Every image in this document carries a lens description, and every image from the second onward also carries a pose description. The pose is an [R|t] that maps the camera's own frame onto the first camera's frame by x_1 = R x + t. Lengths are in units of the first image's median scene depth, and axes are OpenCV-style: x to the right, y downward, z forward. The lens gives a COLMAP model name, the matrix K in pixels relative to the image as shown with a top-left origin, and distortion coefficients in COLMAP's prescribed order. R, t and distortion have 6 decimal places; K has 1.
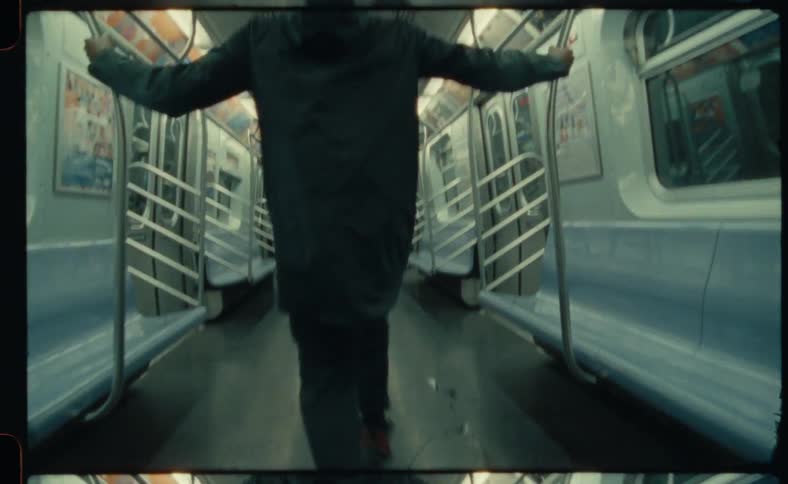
lens RADIAL K [[328.1, 0, 404.1], [0, 328.1, 244.9], [0, 0, 1]] dist [0.001283, -0.008302]
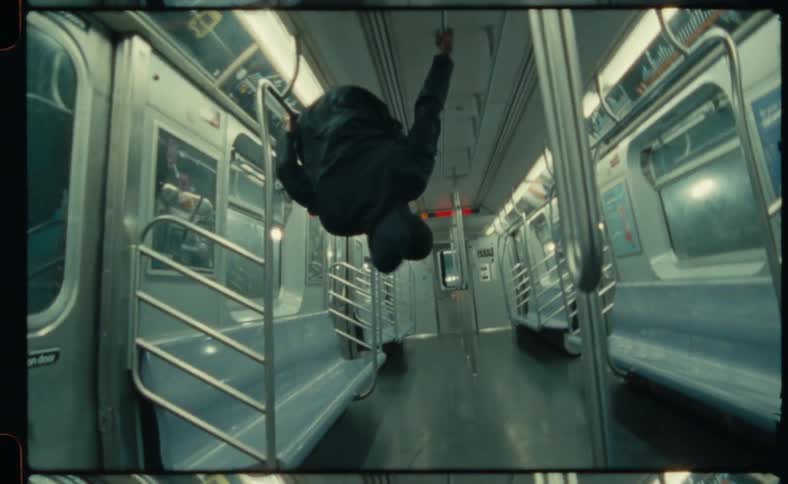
lens RADIAL K [[328.1, 0, 404.1], [0, 328.1, 244.9], [0, 0, 1]] dist [0.001283, -0.008302]
pose [[0.946935, -0.095322, -0.306965, 0.027756], [0.030809, 0.977534, -0.208514, 0.035721], [0.319945, 0.187992, 0.928598, -0.670747]]
